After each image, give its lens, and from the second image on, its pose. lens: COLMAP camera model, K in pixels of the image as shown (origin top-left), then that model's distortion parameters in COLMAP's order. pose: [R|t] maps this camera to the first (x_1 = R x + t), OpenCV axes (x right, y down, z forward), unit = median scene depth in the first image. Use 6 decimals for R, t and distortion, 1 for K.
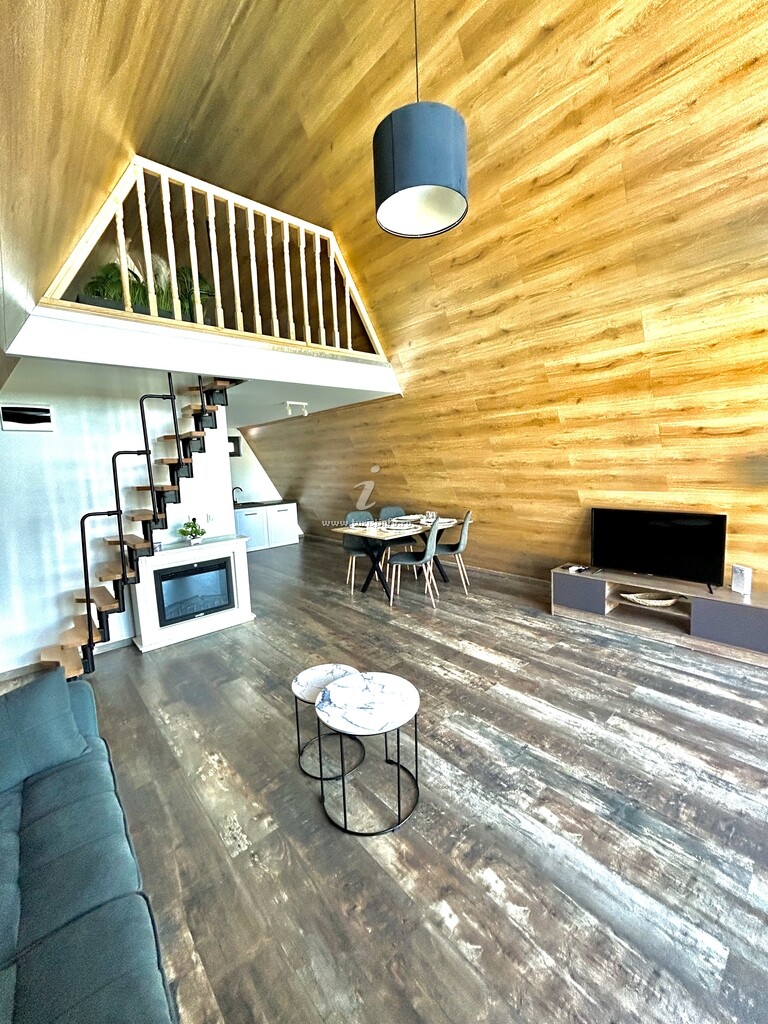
lens RADIAL K [[422.4, 0, 385.4], [0, 422.4, 511.7], [0, 0, 1]] dist [0.002049, -0.000474]
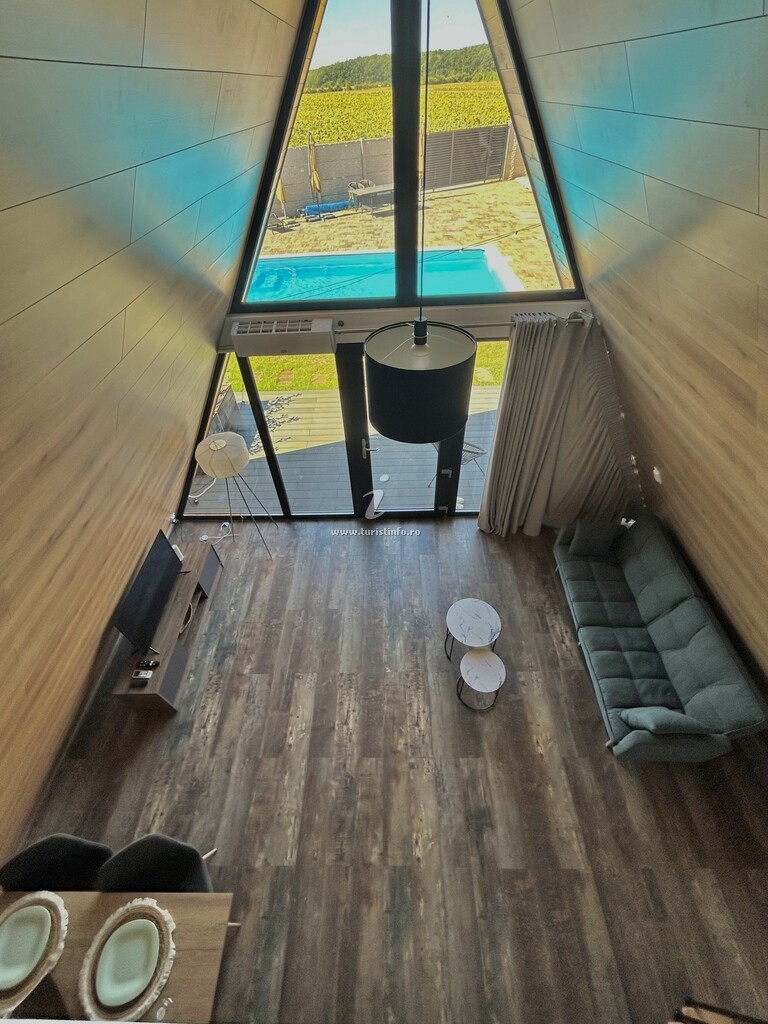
lens RADIAL K [[422.4, 0, 384.3], [0, 422.4, 511.9], [0, 0, 1]] dist [0.002049, -0.000474]
pose [[-0.747941, -0.424727, 0.510089, -0.287001], [0.140361, 0.649897, 0.746949, -0.842682], [-0.648755, 0.630270, -0.426470, 1.061816]]
